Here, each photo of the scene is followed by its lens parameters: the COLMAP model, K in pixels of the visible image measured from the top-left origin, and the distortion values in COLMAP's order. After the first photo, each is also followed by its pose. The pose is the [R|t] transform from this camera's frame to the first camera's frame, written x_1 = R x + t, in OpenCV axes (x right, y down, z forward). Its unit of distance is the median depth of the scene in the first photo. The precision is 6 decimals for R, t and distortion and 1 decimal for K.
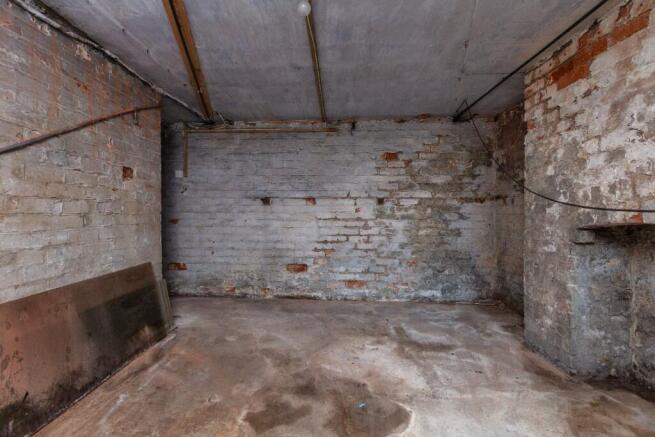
lens RADIAL K [[303.3, 0, 324.1], [0, 303.3, 218.8], [0, 0, 1]] dist [-0.004768, -0.000455]
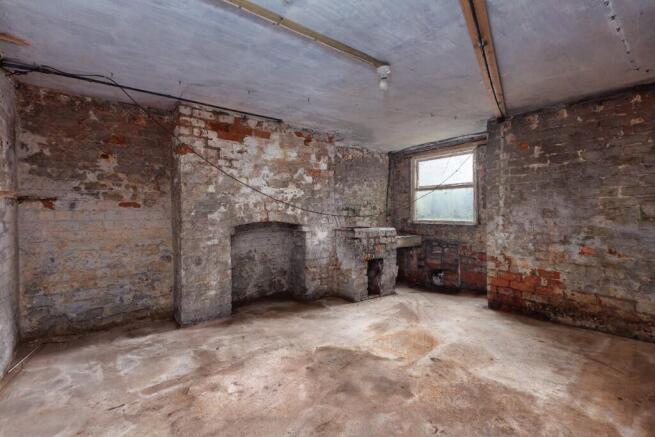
lens RADIAL K [[303.3, 0, 323.8], [0, 303.3, 215.2], [0, 0, 1]] dist [-0.004768, -0.000455]
pose [[-0.656656, -0.004671, 0.754175, -0.720405], [0.021203, 0.999471, 0.024652, -0.057368], [-0.753892, 0.032178, -0.656210, 1.575430]]
